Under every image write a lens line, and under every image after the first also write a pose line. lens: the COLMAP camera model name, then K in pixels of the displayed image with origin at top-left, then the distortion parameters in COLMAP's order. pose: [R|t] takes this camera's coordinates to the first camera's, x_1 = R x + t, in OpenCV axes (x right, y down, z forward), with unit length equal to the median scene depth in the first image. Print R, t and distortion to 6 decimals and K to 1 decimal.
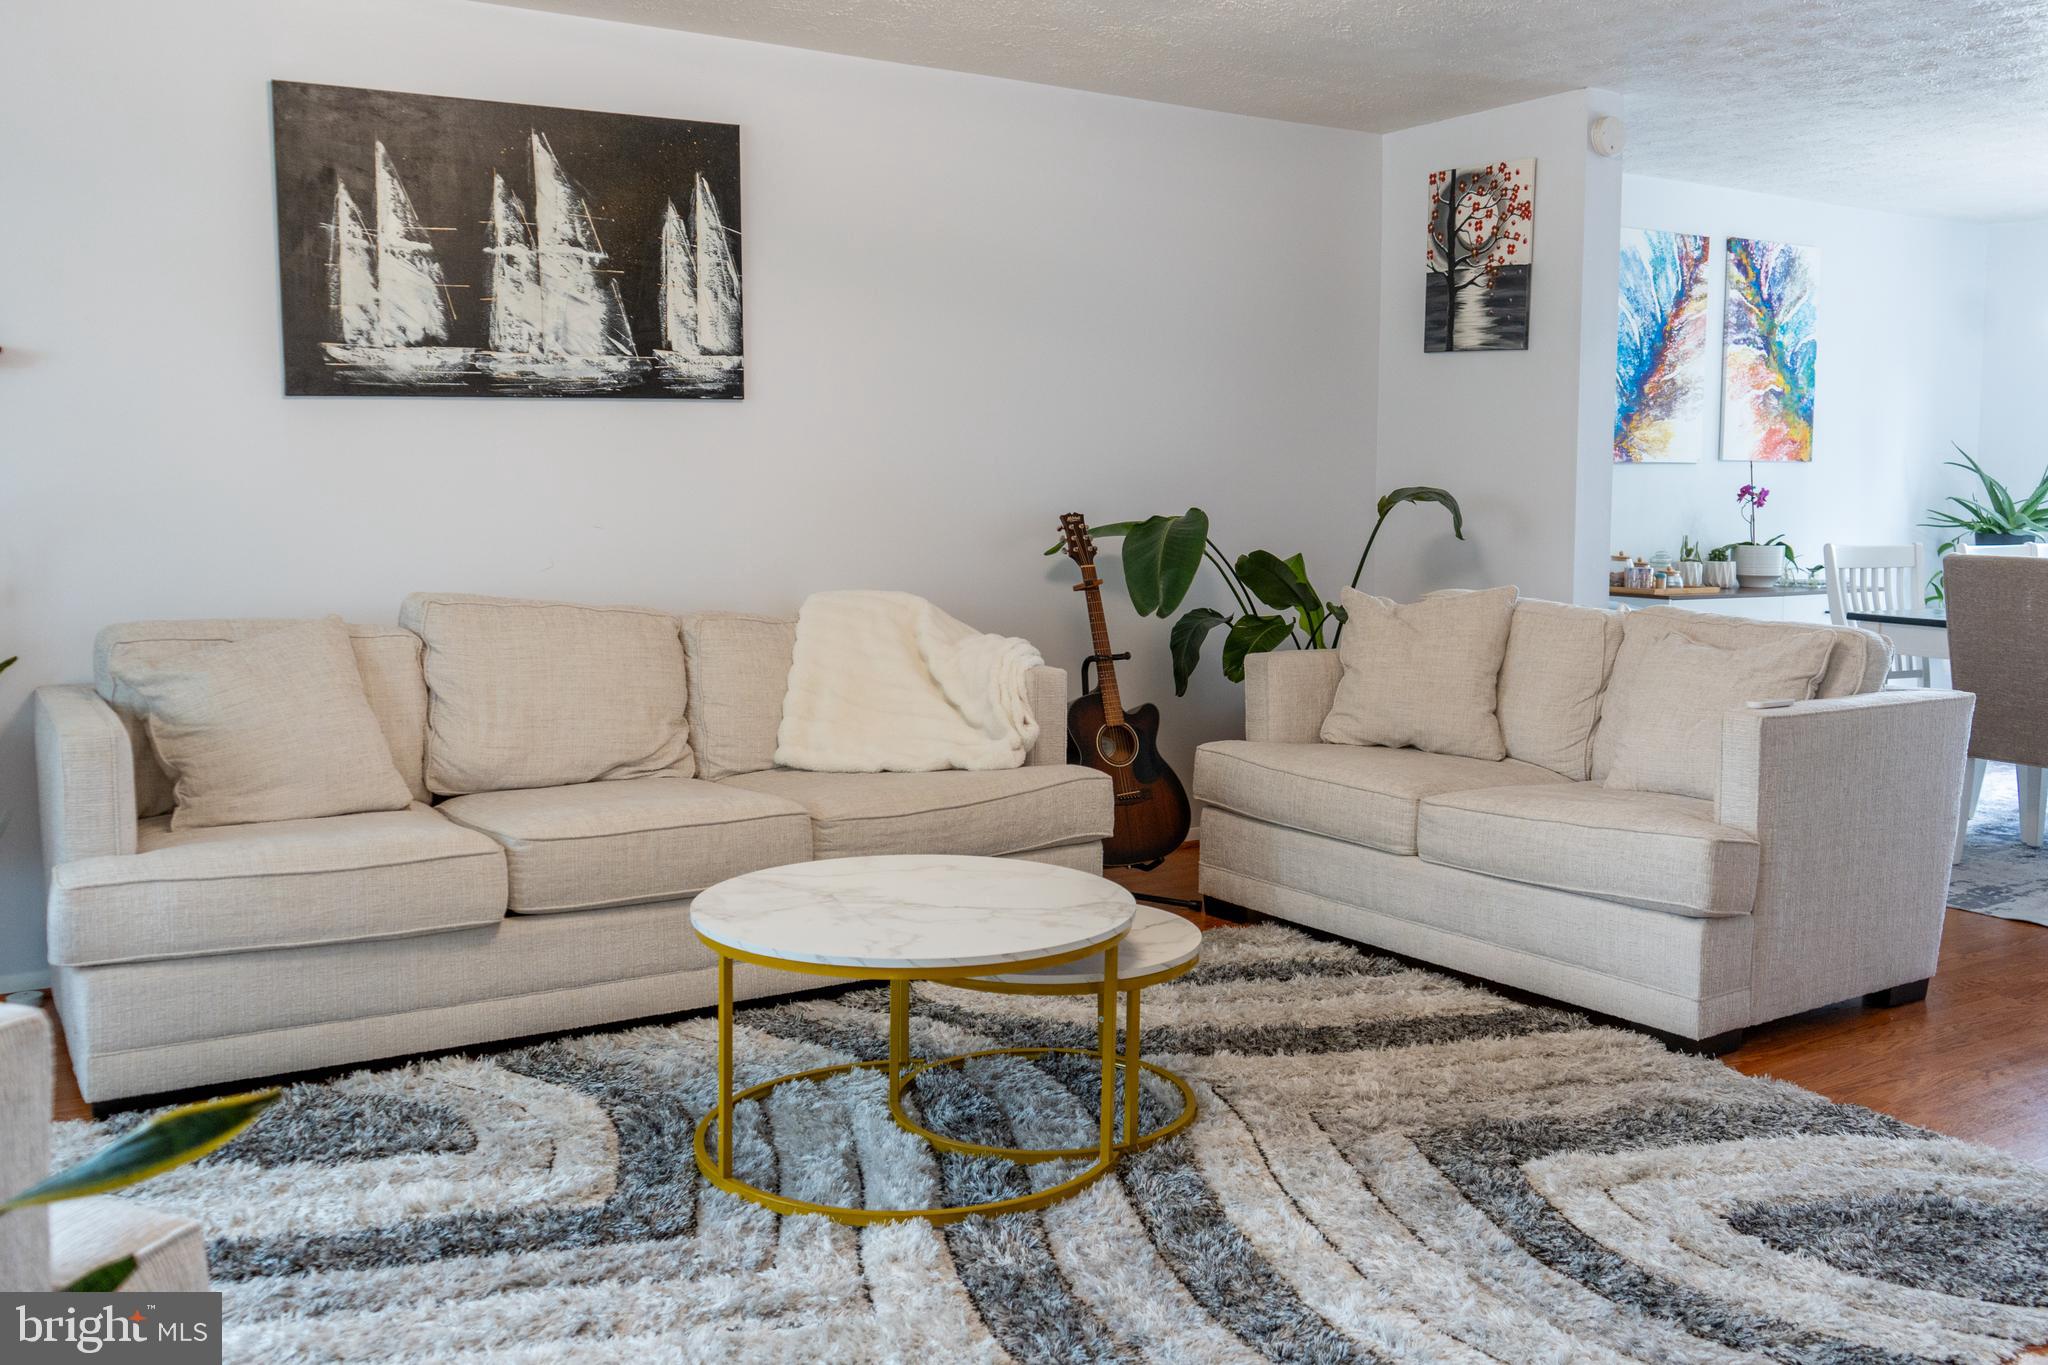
lens RADIAL K [[1634.6, 0, 1036.4], [0, 1634.6, 668.9], [0, 0, 1]] dist [-0.030114, -0.012424]
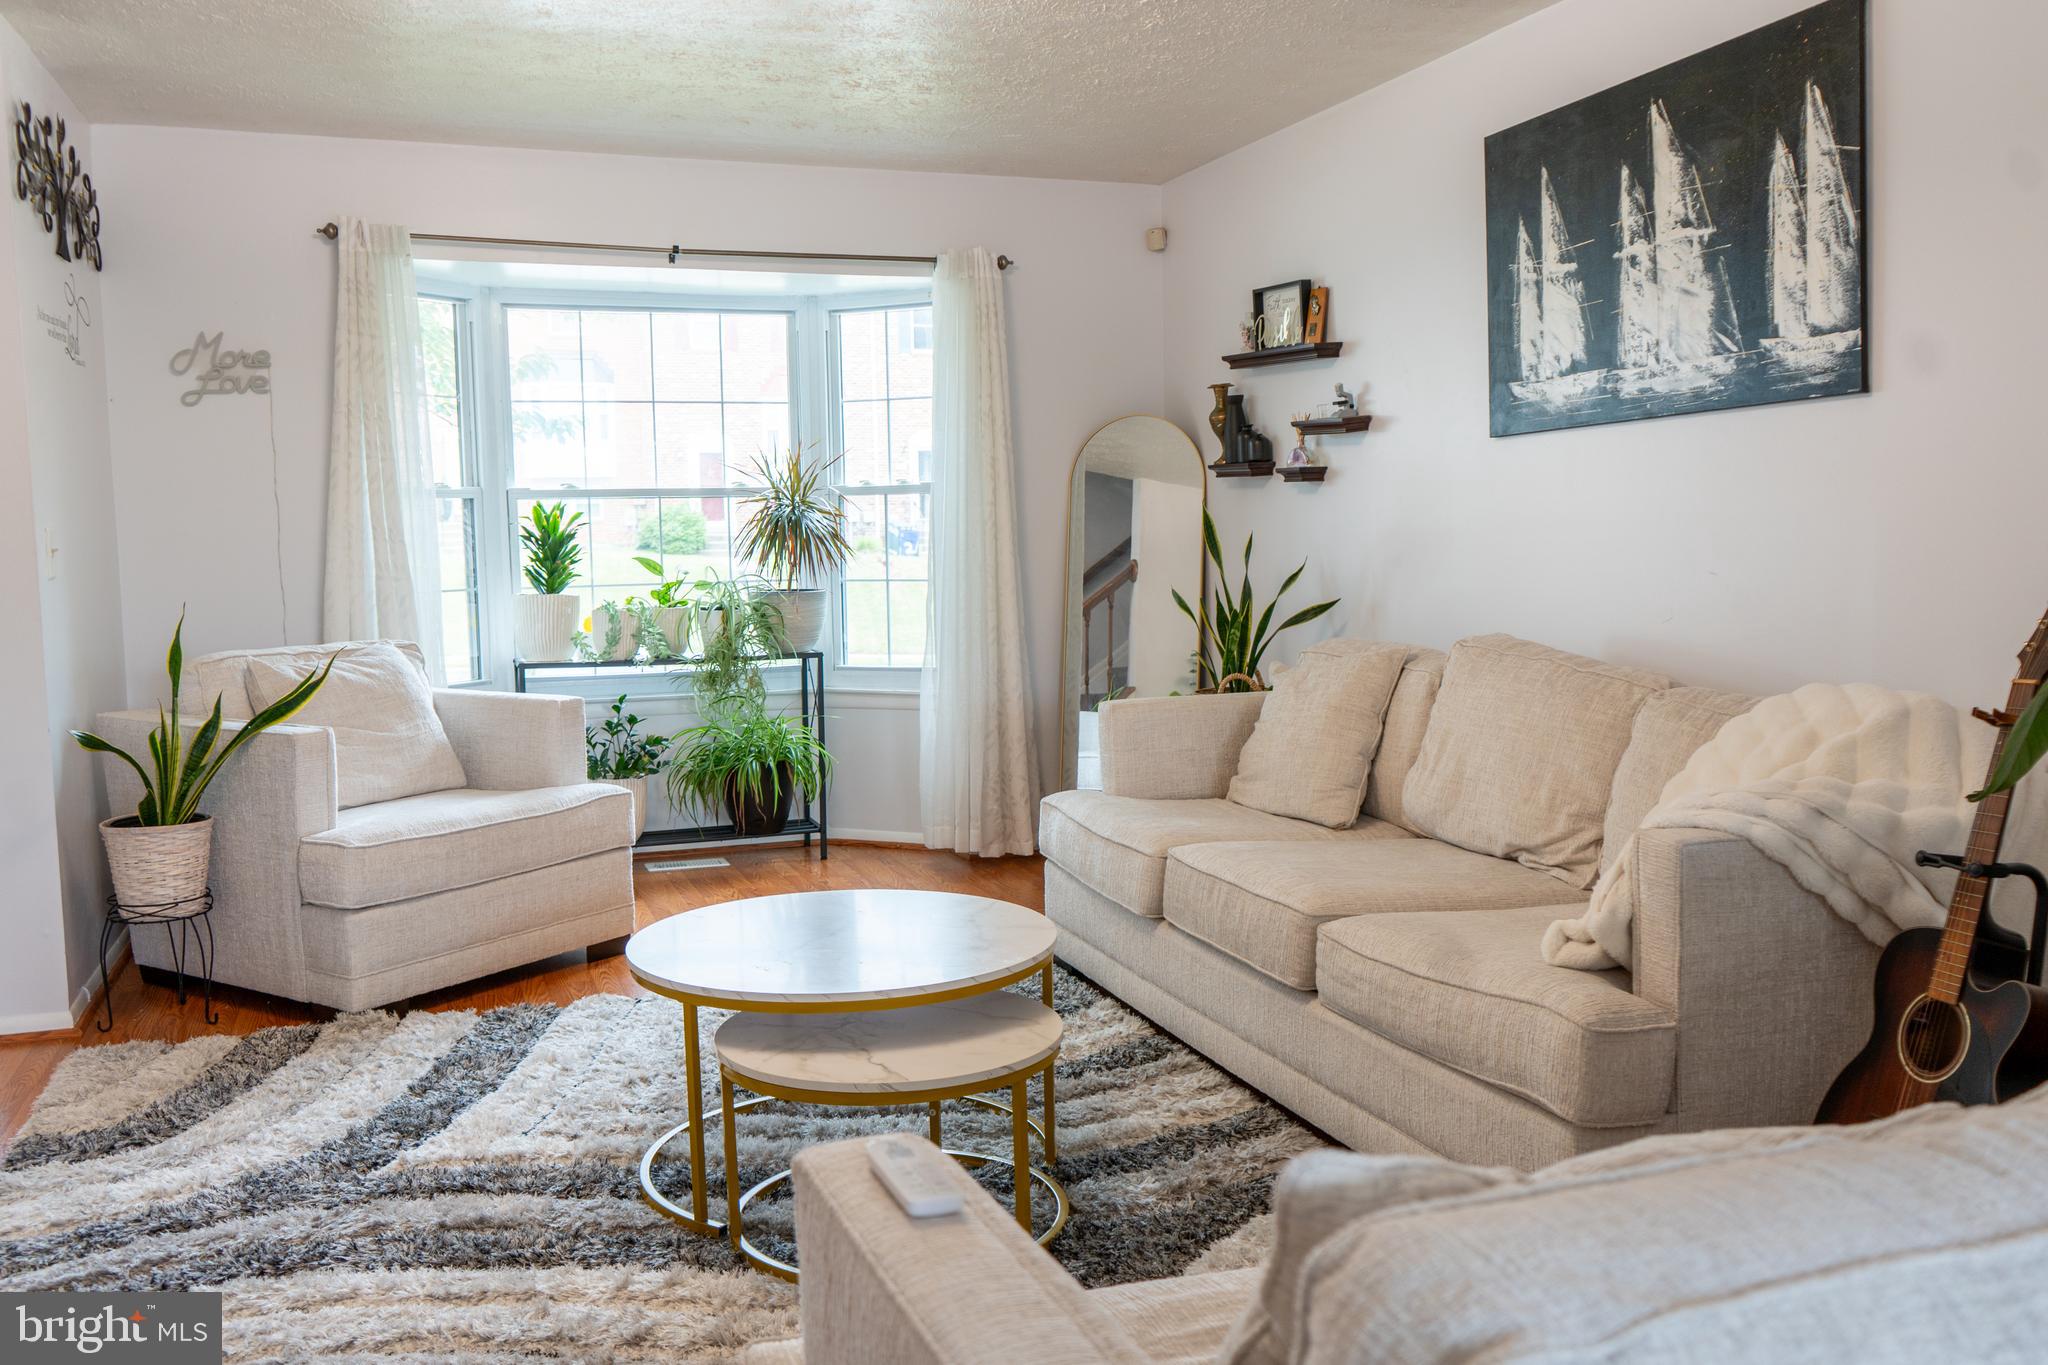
lens RADIAL K [[1634.6, 0, 1025.8], [0, 1634.6, 678.1], [0, 0, 1]] dist [-0.030114, -0.012424]
pose [[-0.180012, 0.093984, -0.979164, 0.494579], [-0.086506, 0.990056, 0.110933, -0.083065], [0.979853, 0.104673, -0.170091, 0.707159]]
